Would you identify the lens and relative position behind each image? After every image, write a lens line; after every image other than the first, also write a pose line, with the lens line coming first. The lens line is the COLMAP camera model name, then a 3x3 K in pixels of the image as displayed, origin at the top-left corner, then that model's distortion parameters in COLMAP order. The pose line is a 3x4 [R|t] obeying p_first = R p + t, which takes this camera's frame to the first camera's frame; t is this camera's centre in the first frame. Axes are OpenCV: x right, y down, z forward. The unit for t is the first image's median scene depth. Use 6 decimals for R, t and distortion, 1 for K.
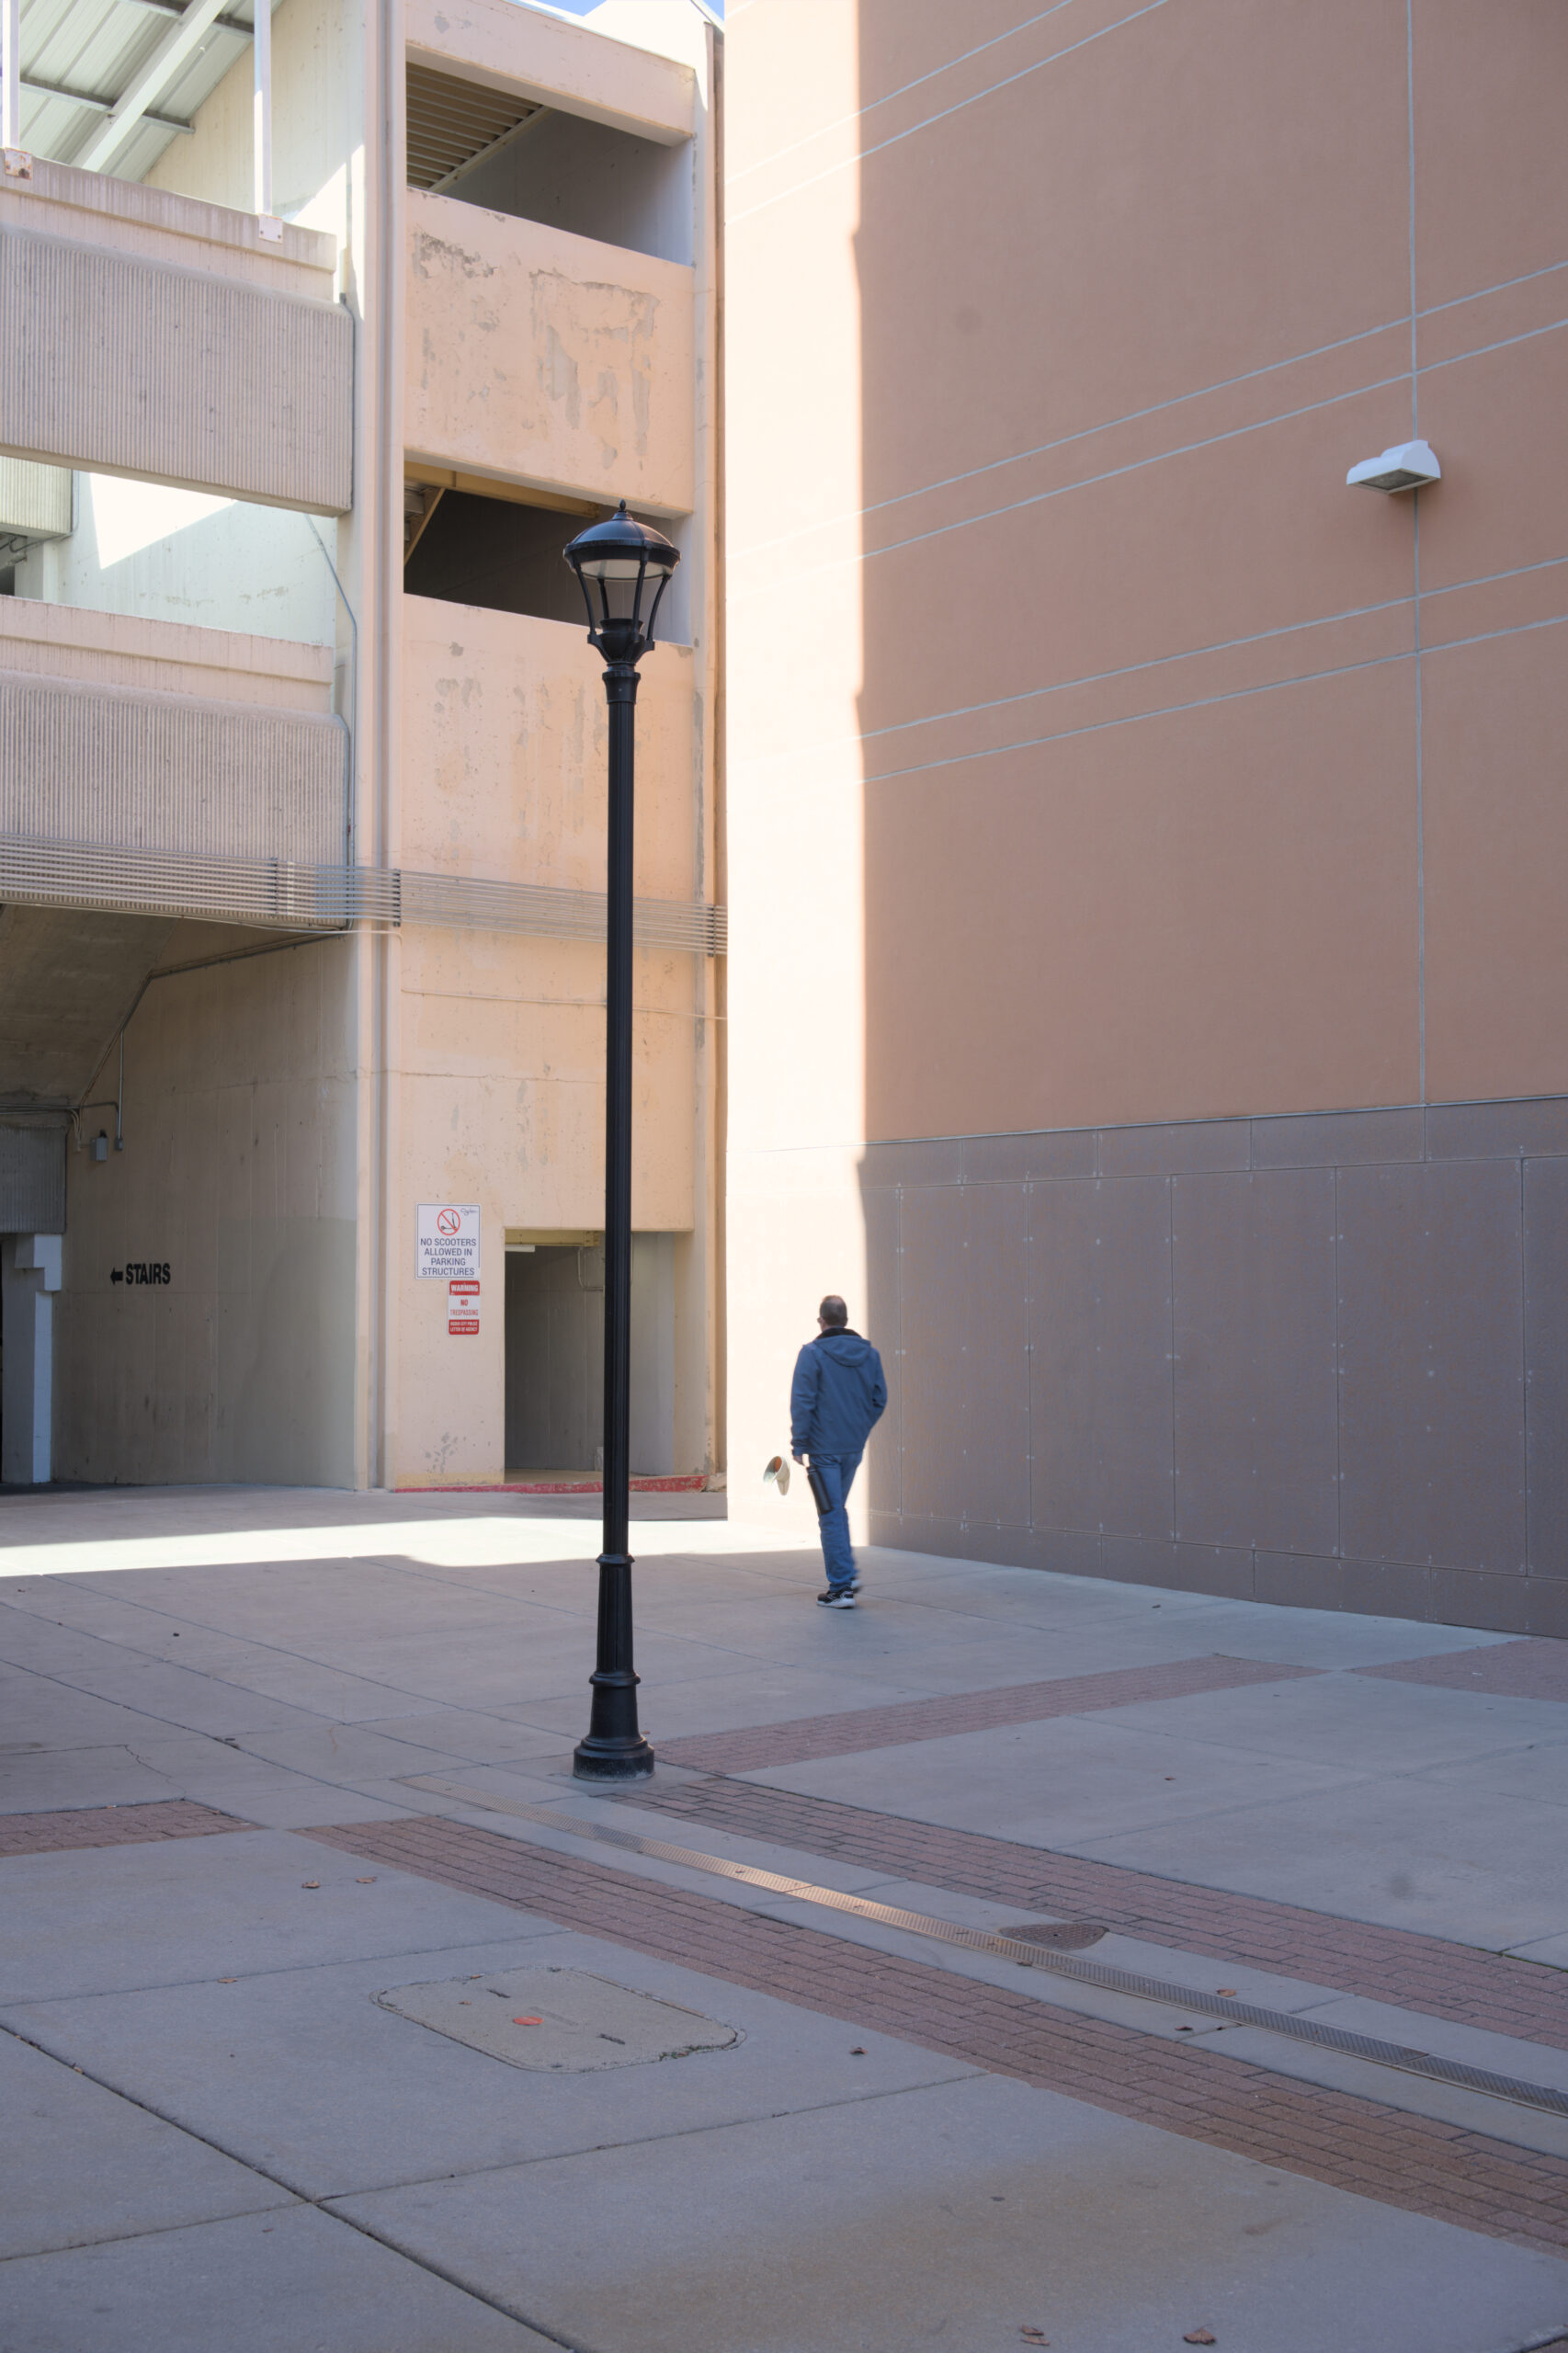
lens RADIAL K [[2665.4, 0, 775.7], [0, 2665.4, 1170.7], [0, 0, 1]] dist [-0.032715, 0.000000]
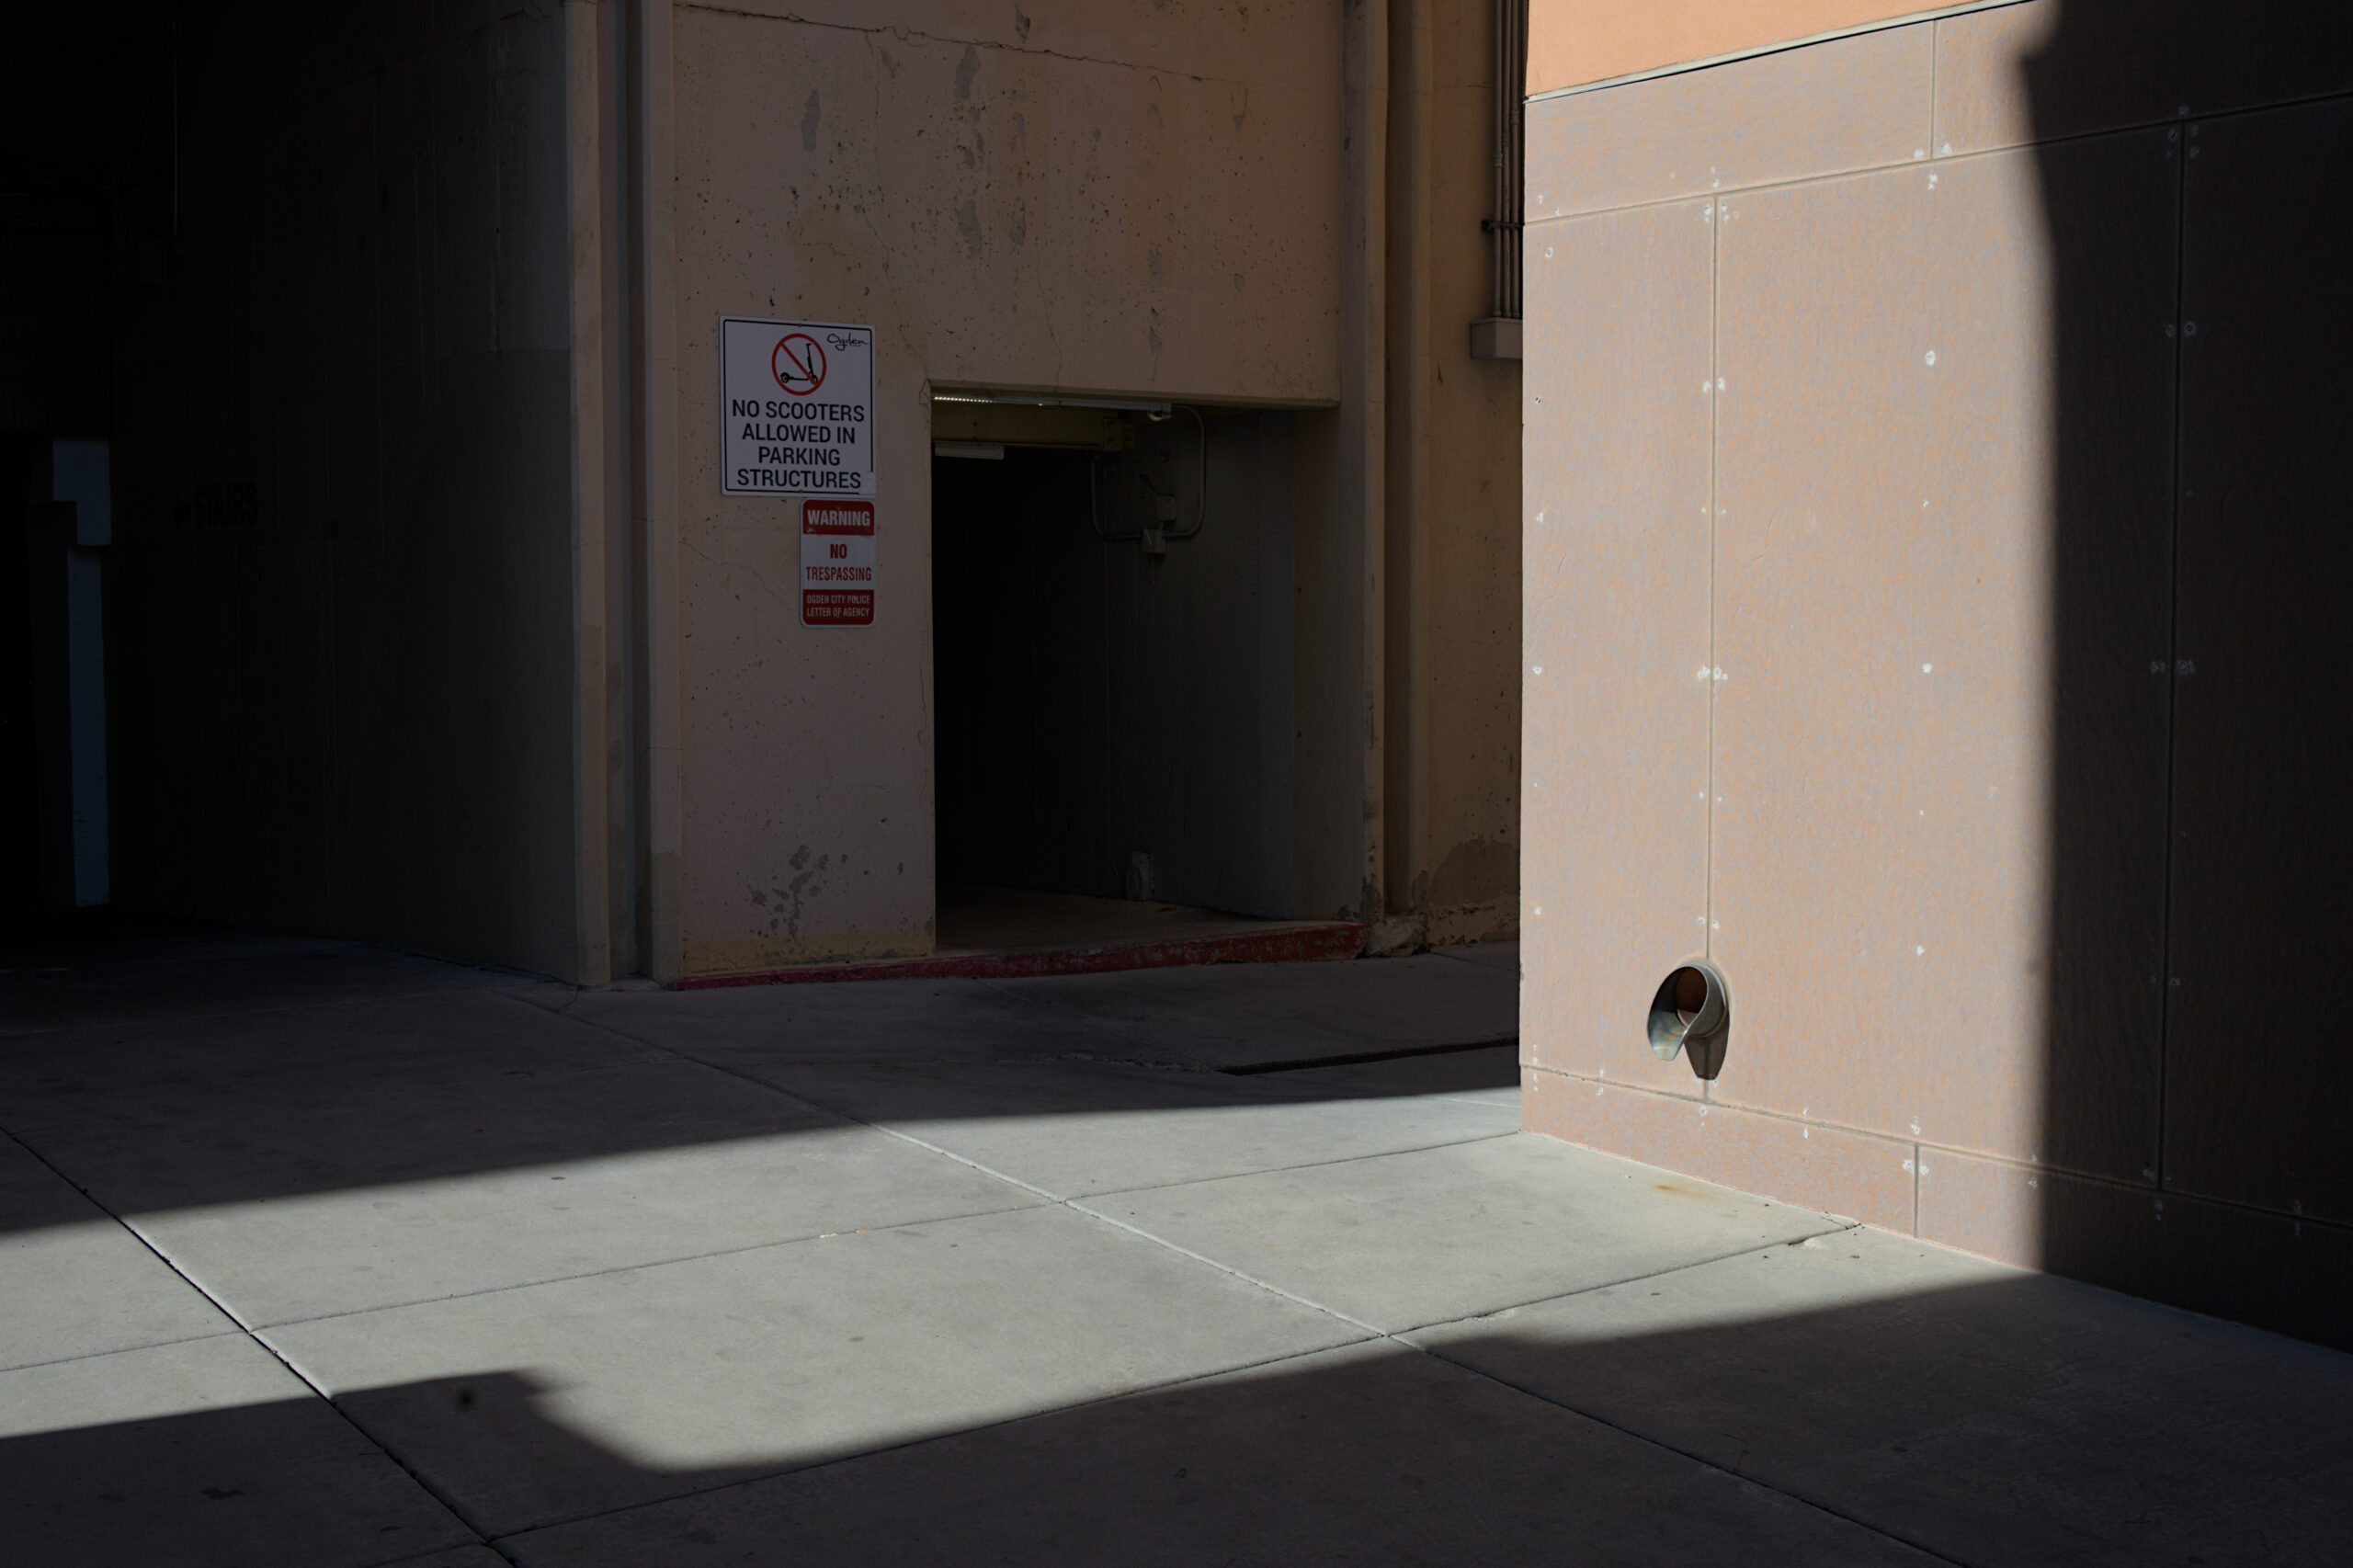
lens RADIAL K [[2665.4, 0, 1187.2], [0, 2665.4, 781.1], [0, 0, 1]] dist [-0.032715, 0.000000]
pose [[0.999504, 0.002953, -0.031357, -0.045561], [0.000623, 0.993545, 0.113437, 0.037357], [0.031489, -0.113401, 0.993050, 0.561230]]
